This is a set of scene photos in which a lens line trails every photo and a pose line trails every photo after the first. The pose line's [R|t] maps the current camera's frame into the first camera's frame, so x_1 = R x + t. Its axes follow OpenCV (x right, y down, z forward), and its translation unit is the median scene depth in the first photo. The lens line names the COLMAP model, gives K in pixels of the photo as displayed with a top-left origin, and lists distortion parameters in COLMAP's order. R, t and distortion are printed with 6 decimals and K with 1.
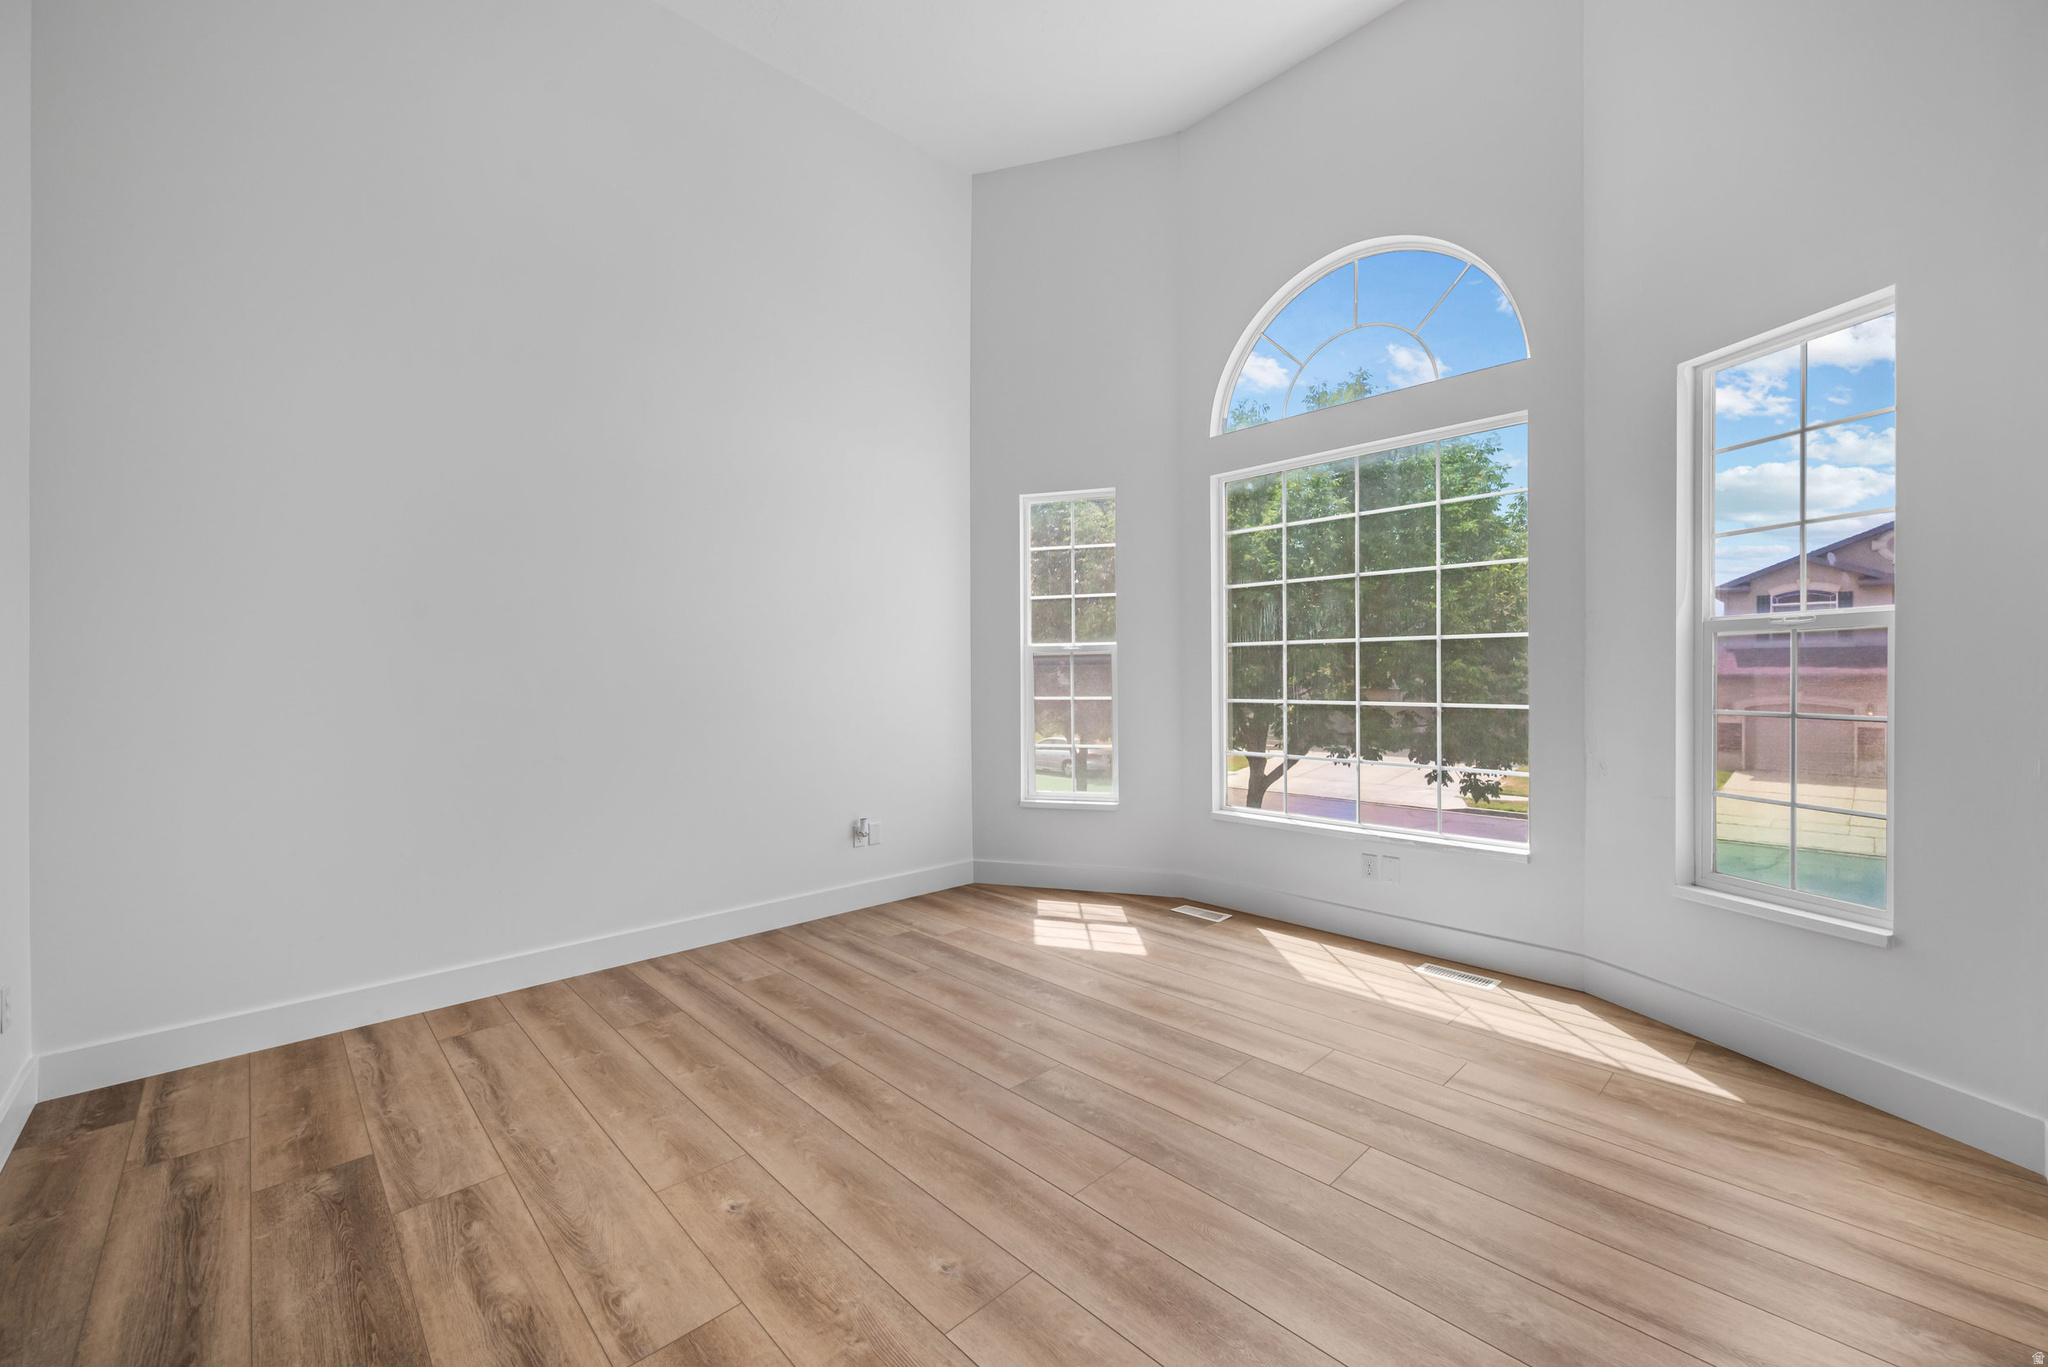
lens RADIAL K [[811.6, 0, 1009.7], [0, 811.6, 677.7], [0, 0, 1]] dist [-0.000116, -0.000187]
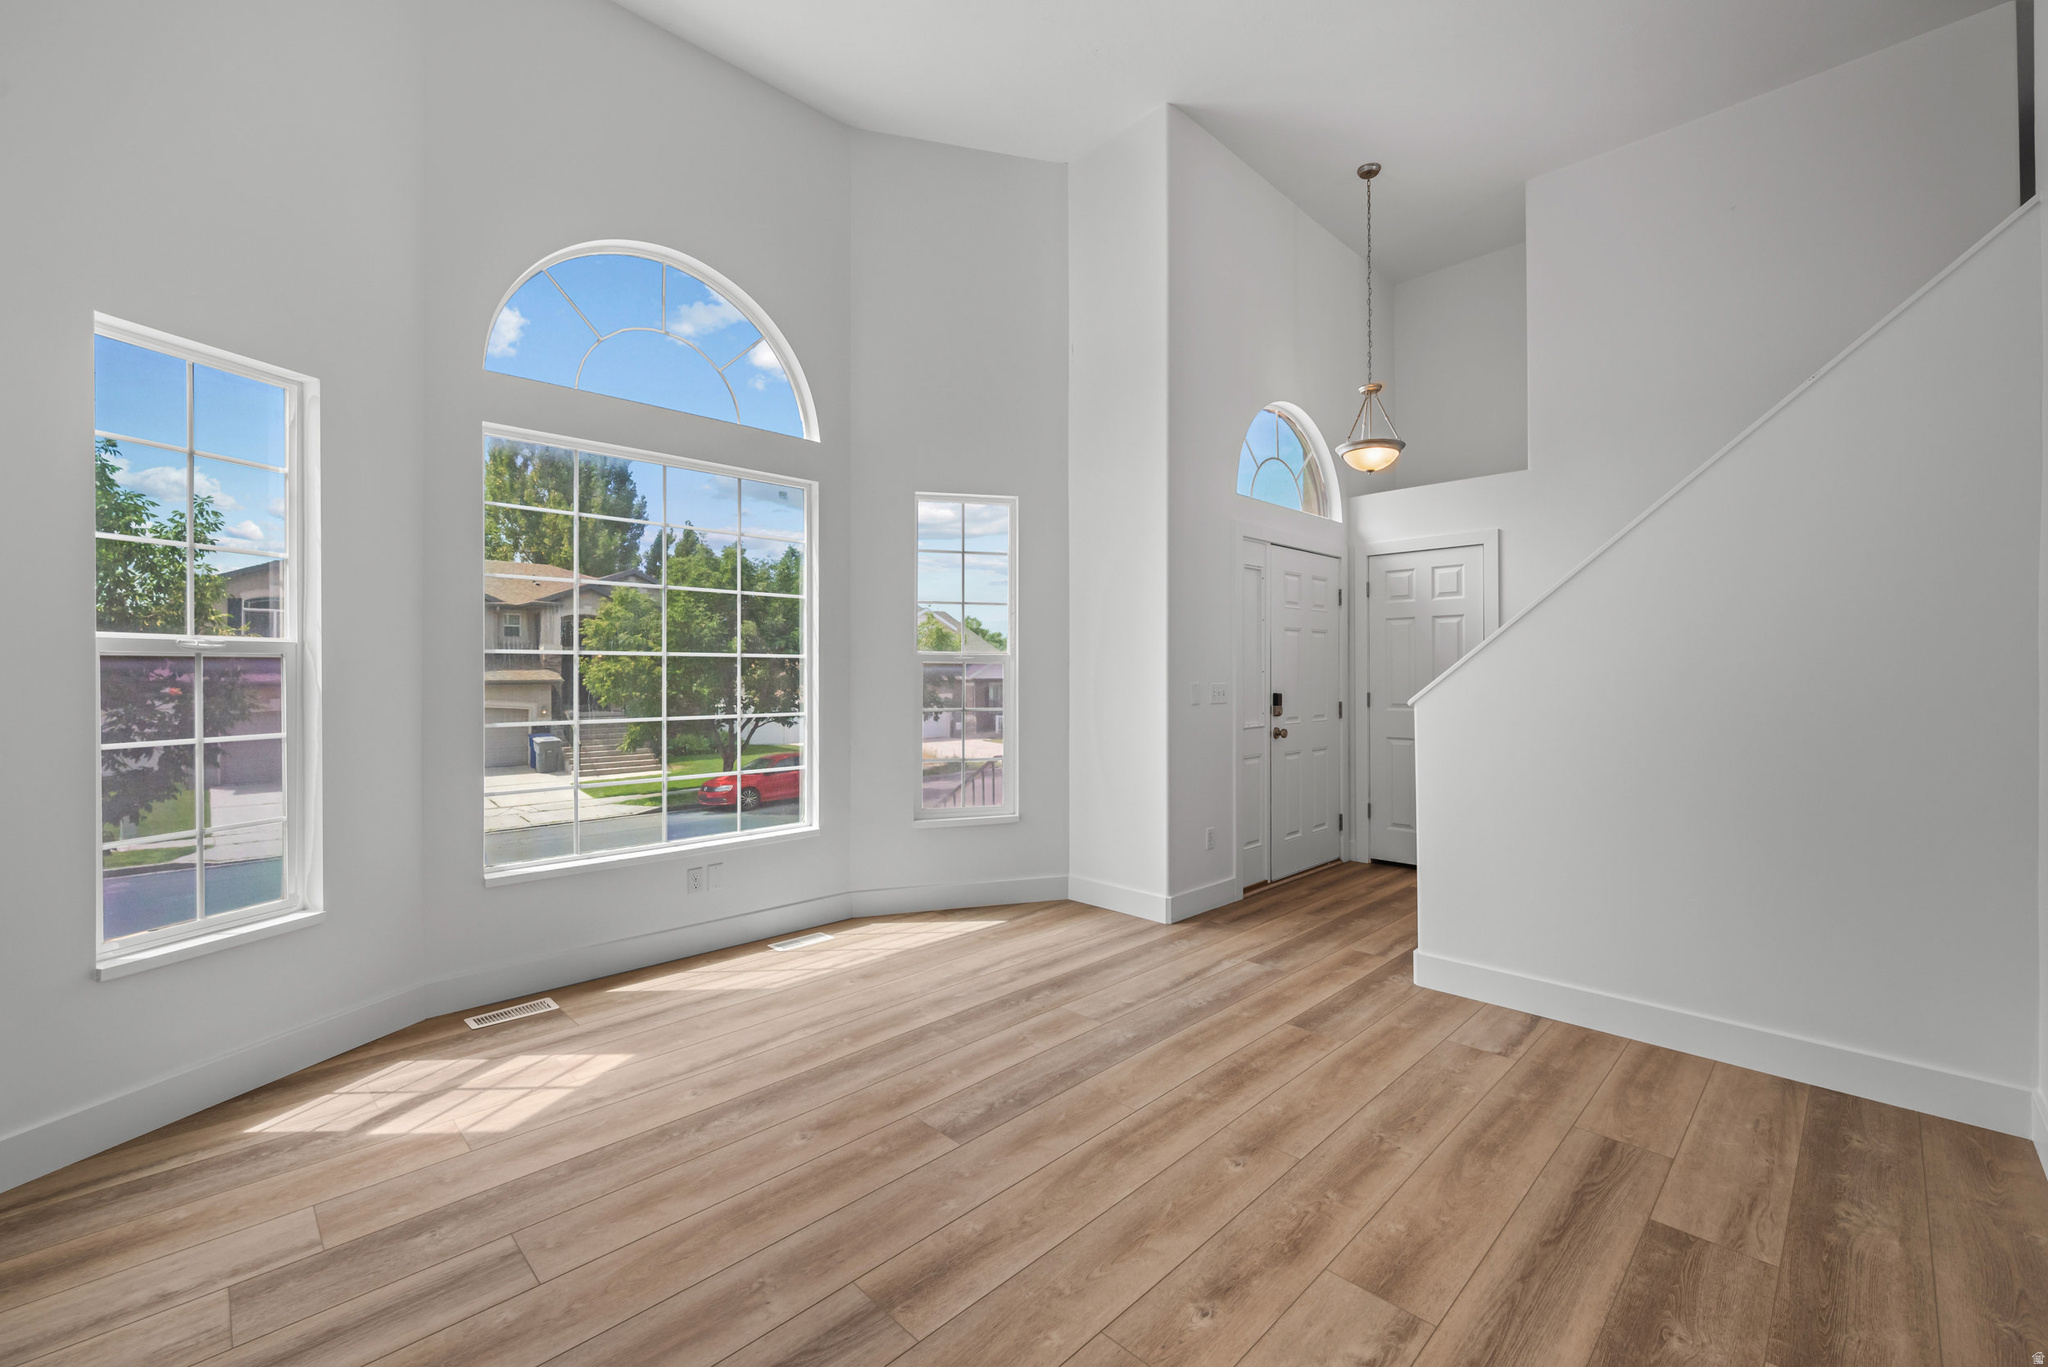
lens RADIAL K [[885.2, 0, 1007.1], [0, 885.2, 676.2], [0, 0, 1]] dist [0.003129, -0.000378]
pose [[-0.034343, 0.002923, 0.999406, -0.785080], [0.004524, 0.999986, -0.002770, -0.019793], [-0.999400, 0.004426, -0.034355, 0.756599]]
